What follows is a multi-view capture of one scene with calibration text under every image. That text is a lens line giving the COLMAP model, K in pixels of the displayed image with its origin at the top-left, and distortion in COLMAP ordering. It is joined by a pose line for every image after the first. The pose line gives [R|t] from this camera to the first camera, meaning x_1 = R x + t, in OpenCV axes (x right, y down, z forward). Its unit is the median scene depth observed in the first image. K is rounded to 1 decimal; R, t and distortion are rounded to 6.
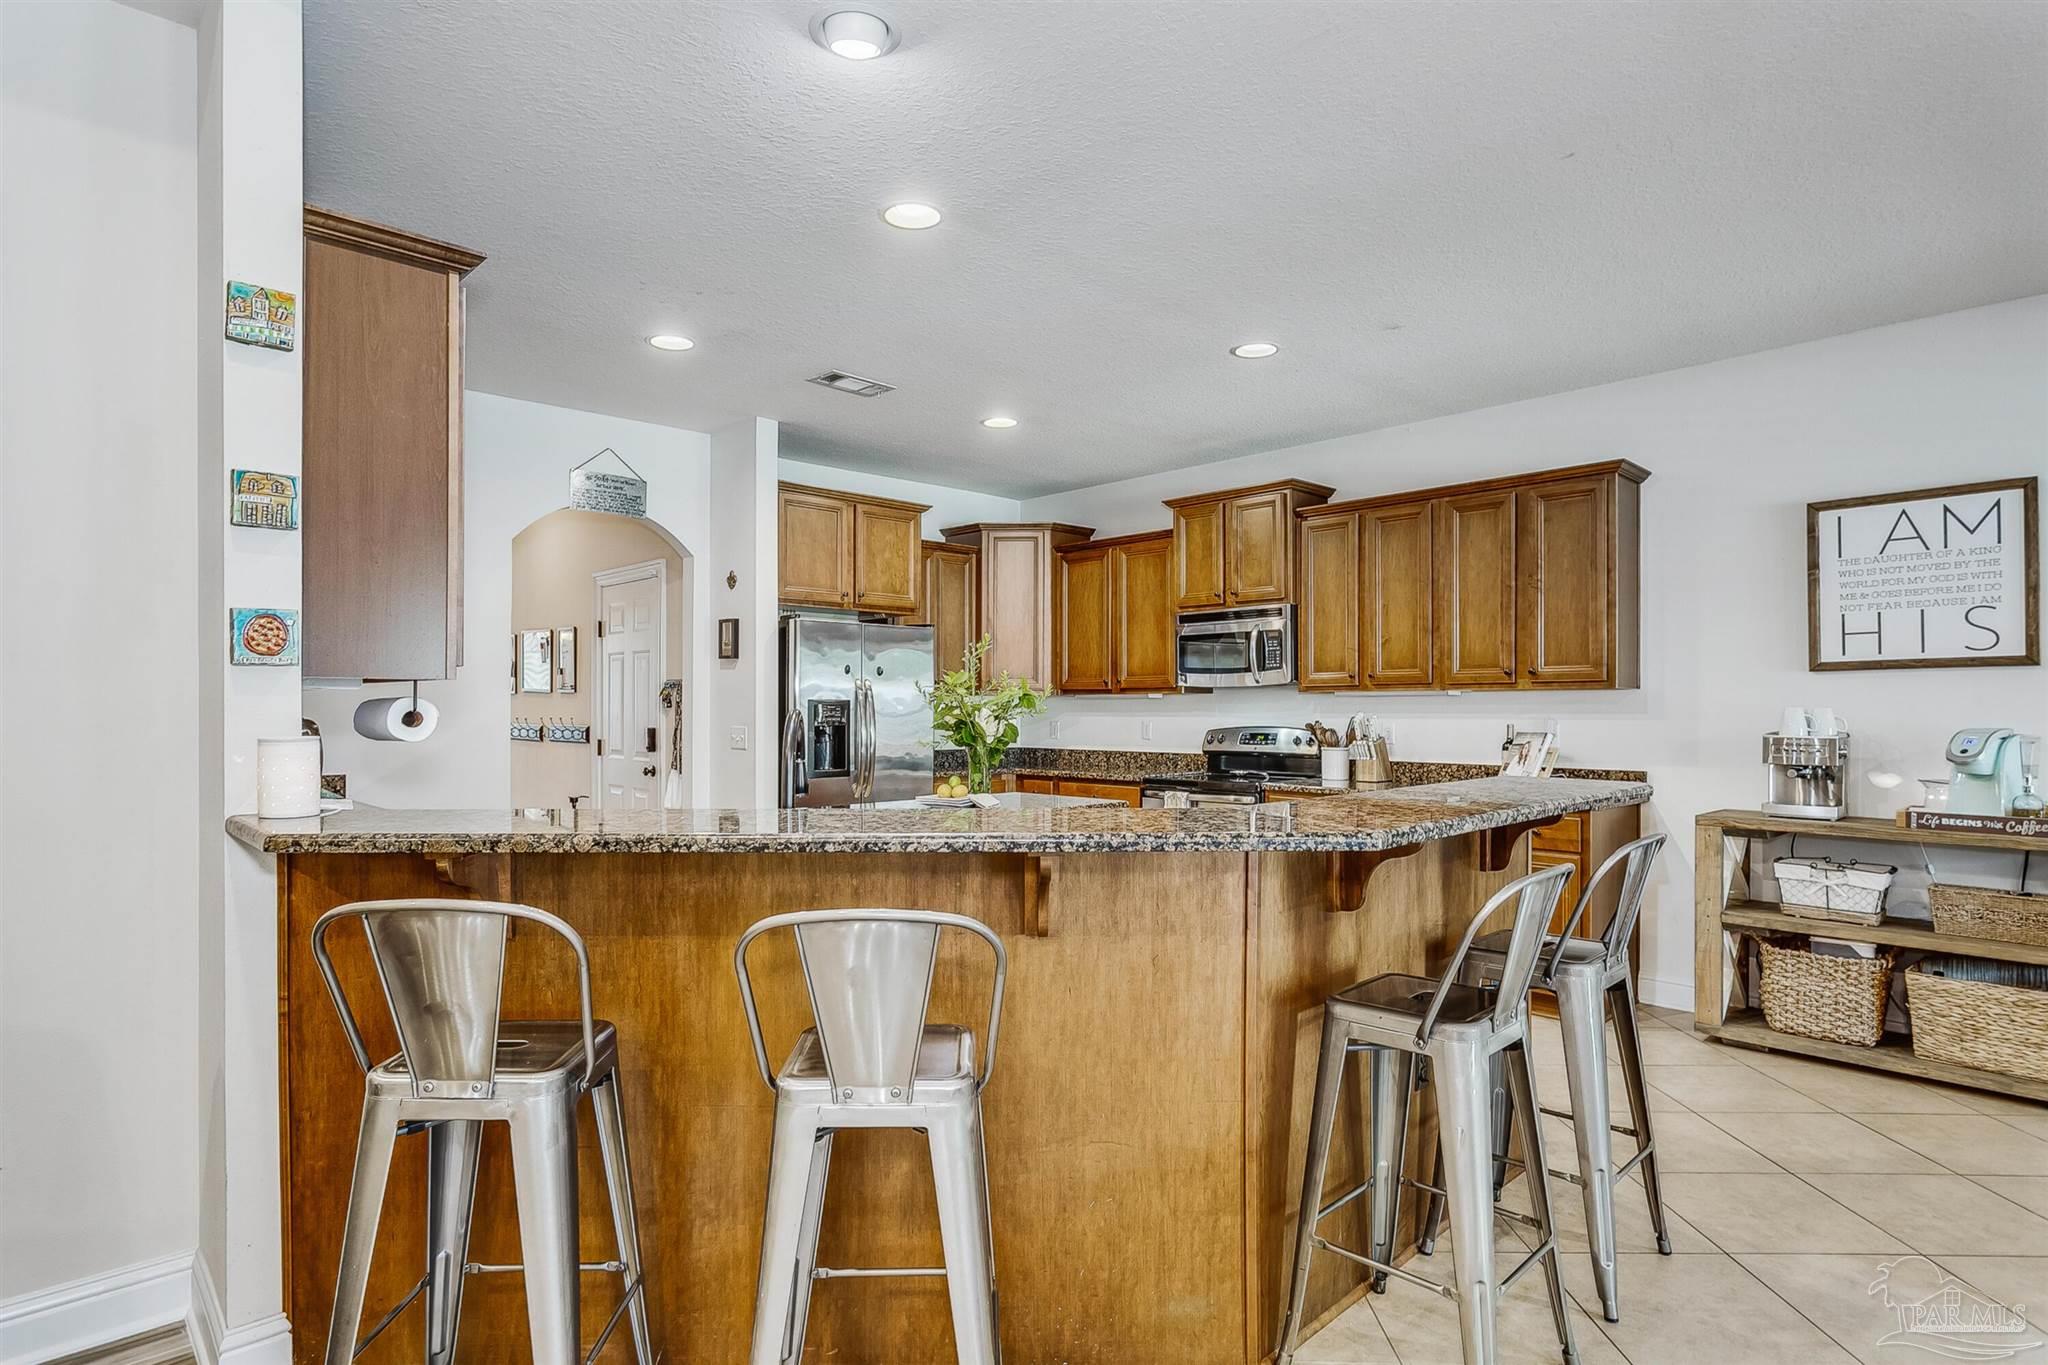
lens RADIAL K [[1076.9, 0, 1034.7], [0, 1076.9, 699.1], [0, 0, 1]] dist [-0.006546, 0.000590]
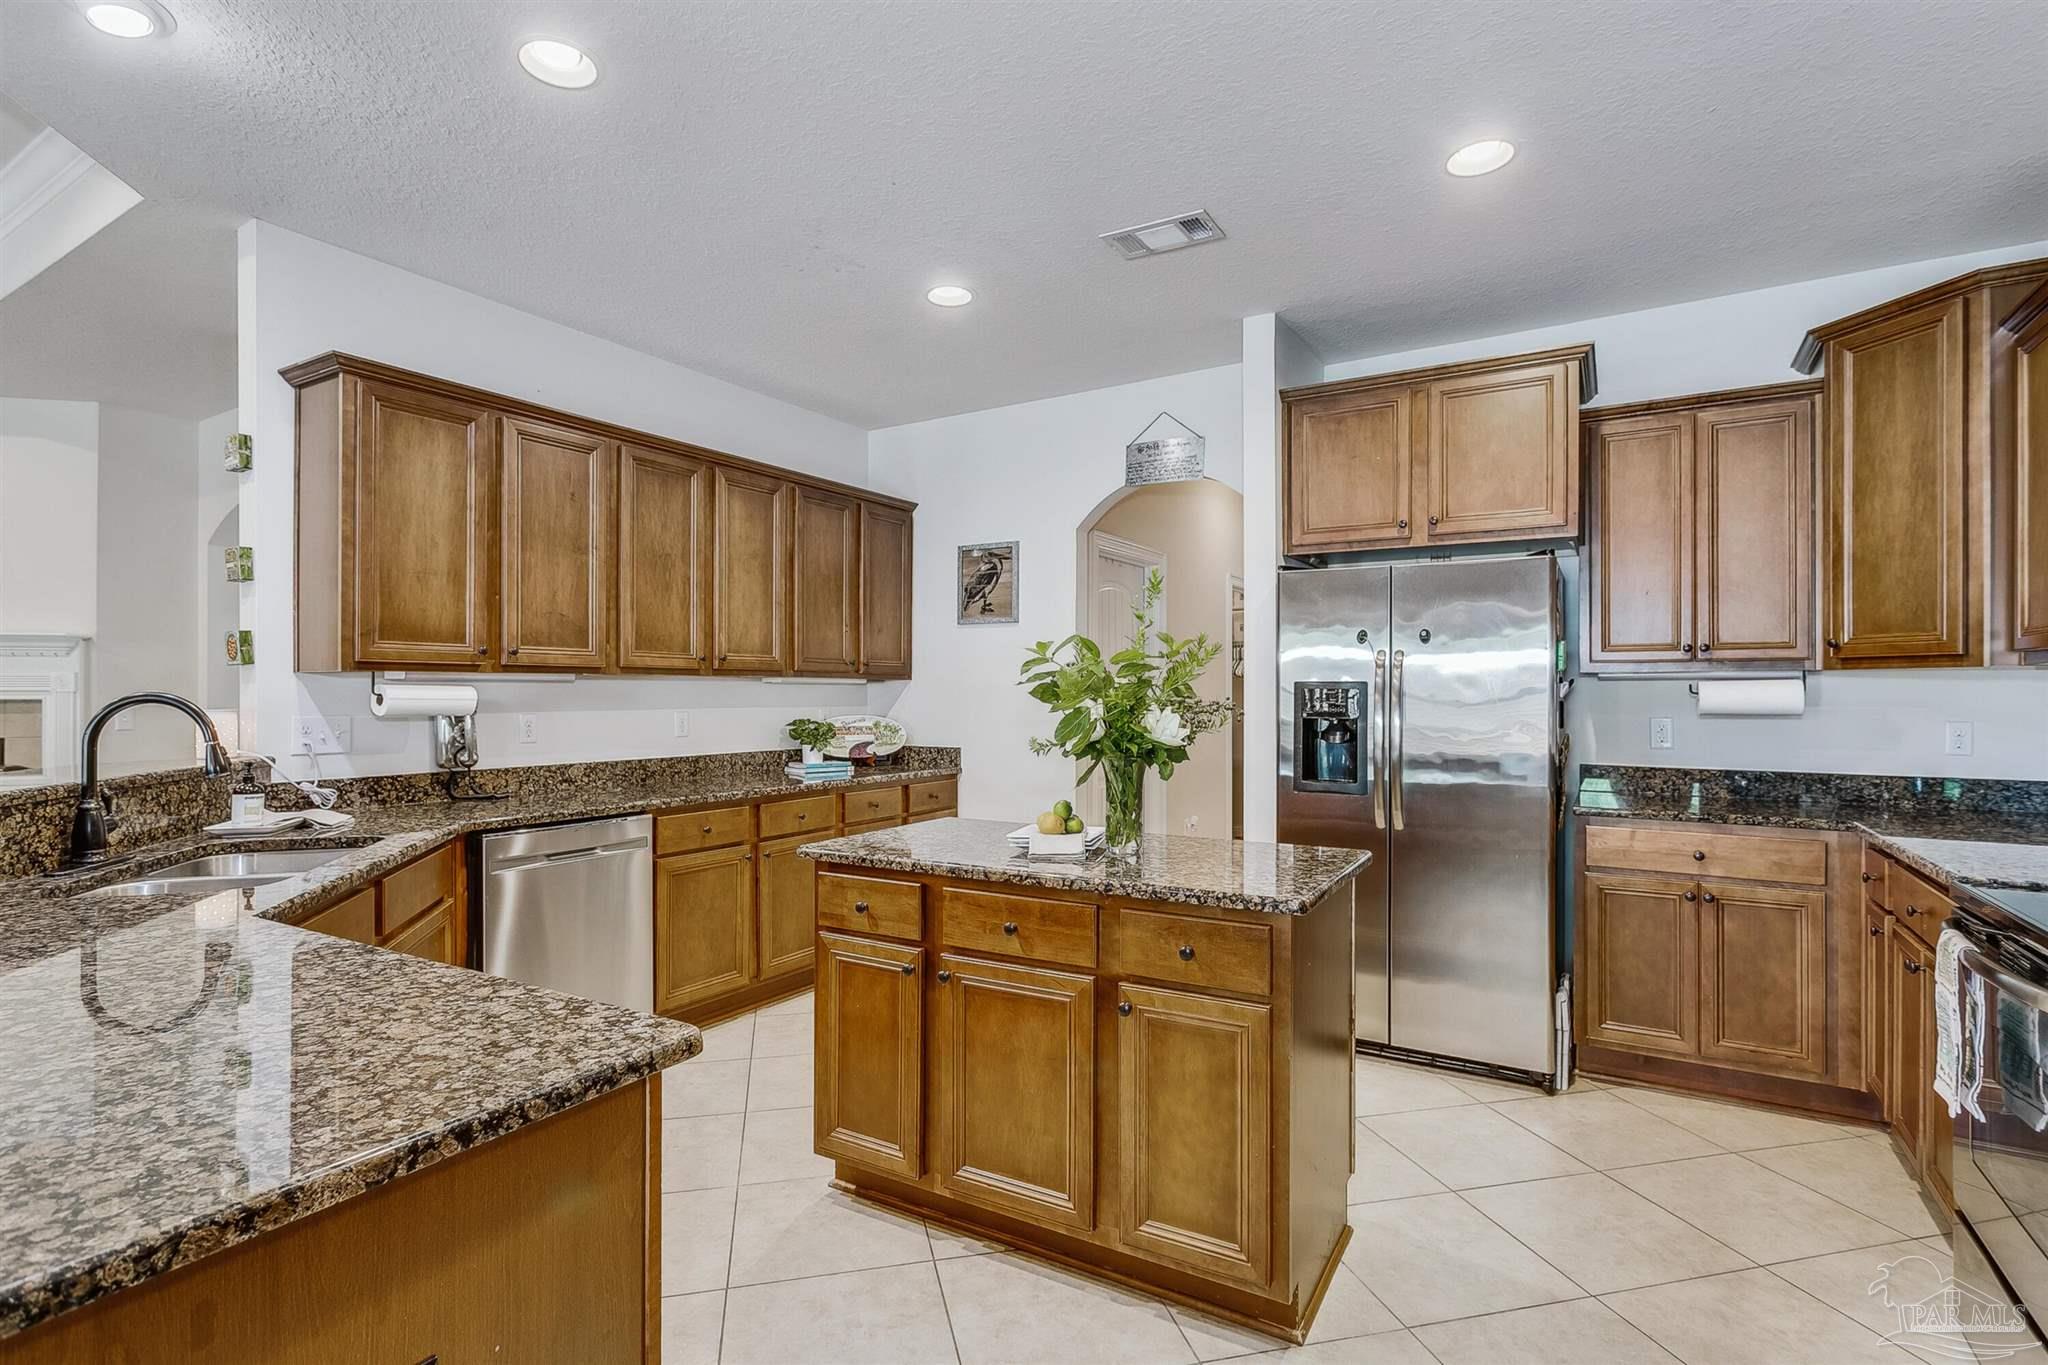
lens RADIAL K [[976.4, 0, 1031.1], [0, 976.4, 693.2], [0, 0, 1]] dist [0.002561, 0.000994]
pose [[0.252685, -0.000846, -0.967548, 0.358992], [0.004869, 0.999988, 0.000397, 0.006768], [0.967536, -0.004811, 0.252686, 0.623666]]
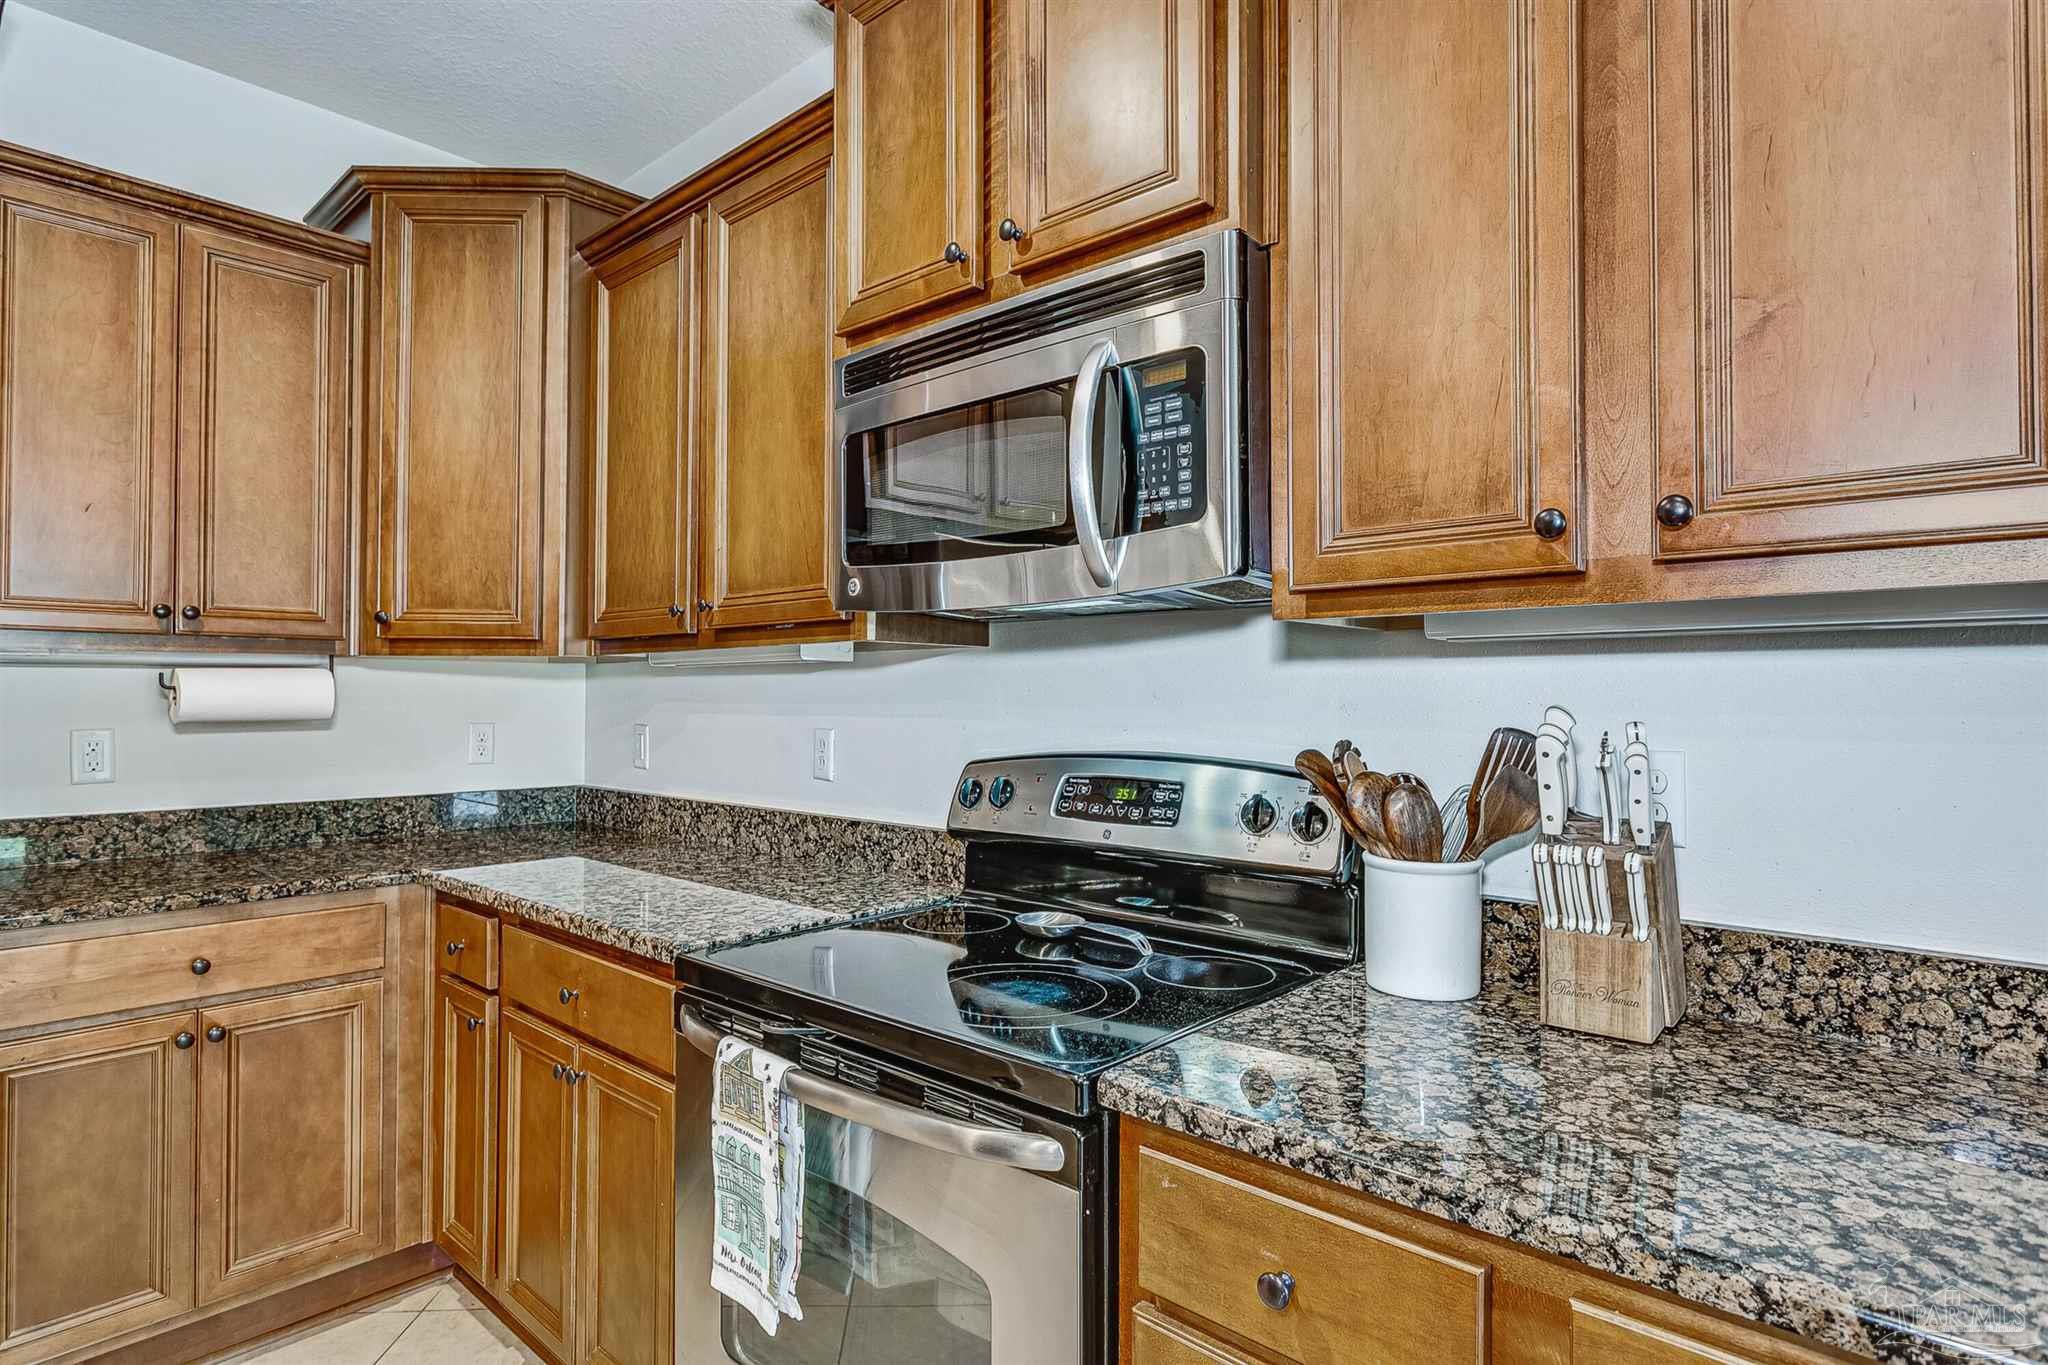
lens RADIAL K [[1076.9, 0, 1023.2], [0, 1076.9, 674.8], [0, 0, 1]] dist [-0.006546, 0.000590]
pose [[0.998155, 0.002171, 0.060681, 0.173927], [-0.001508, 0.999939, -0.010975, 0.008135], [-0.060702, 0.010863, 0.998097, 0.754332]]
